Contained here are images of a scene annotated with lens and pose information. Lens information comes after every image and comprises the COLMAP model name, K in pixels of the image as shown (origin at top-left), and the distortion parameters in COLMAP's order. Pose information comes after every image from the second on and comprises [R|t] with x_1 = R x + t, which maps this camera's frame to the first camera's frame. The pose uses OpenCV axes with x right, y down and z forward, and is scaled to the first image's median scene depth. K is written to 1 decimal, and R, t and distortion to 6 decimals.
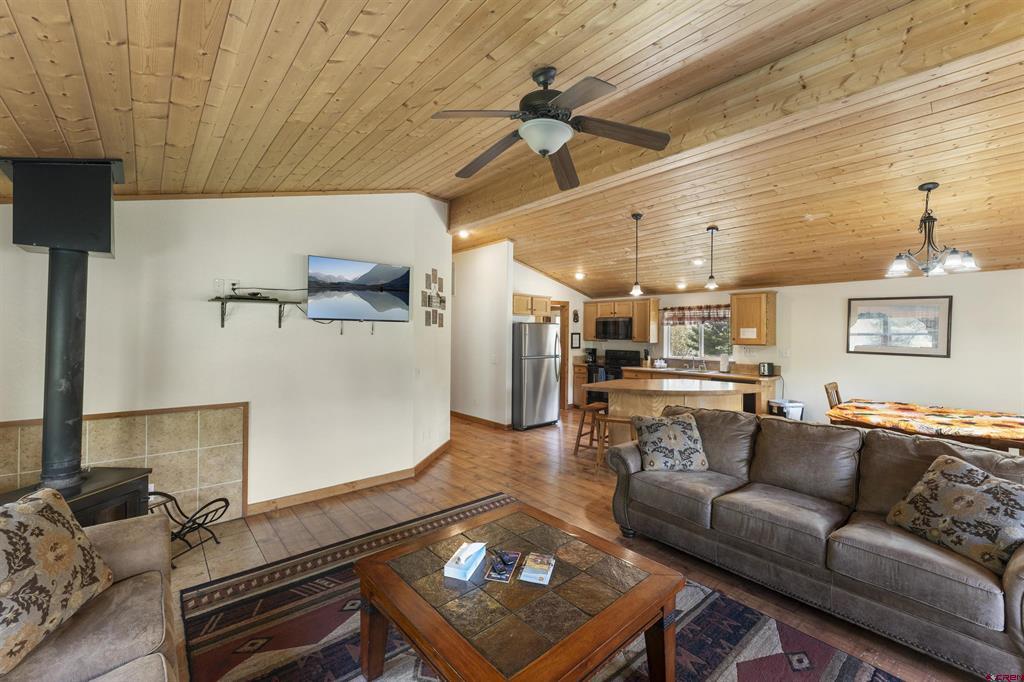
lens RADIAL K [[415.5, 0, 509.5], [0, 415.5, 339.1], [0, 0, 1]] dist [-0.002277, -0.000426]
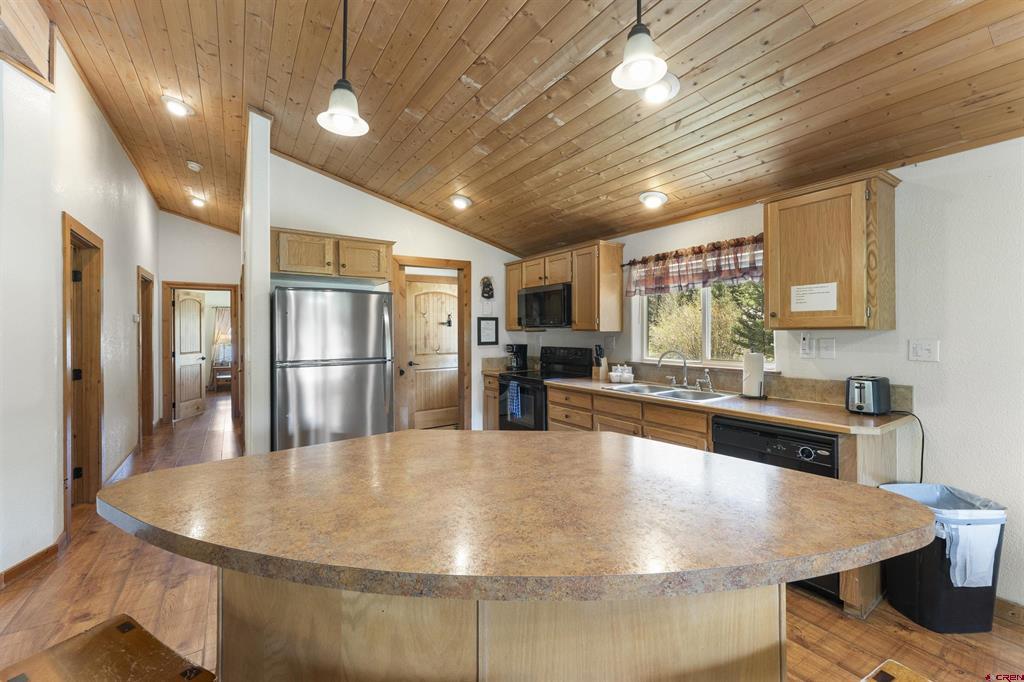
lens RADIAL K [[415.5, 0, 516.2], [0, 415.5, 334.8], [0, 0, 1]] dist [-0.002277, -0.000426]
pose [[0.995502, -0.011589, -0.094033, 0.279969], [0.010905, 0.999910, -0.007785, 0.015636], [0.094115, 0.006724, 0.995539, 0.491300]]
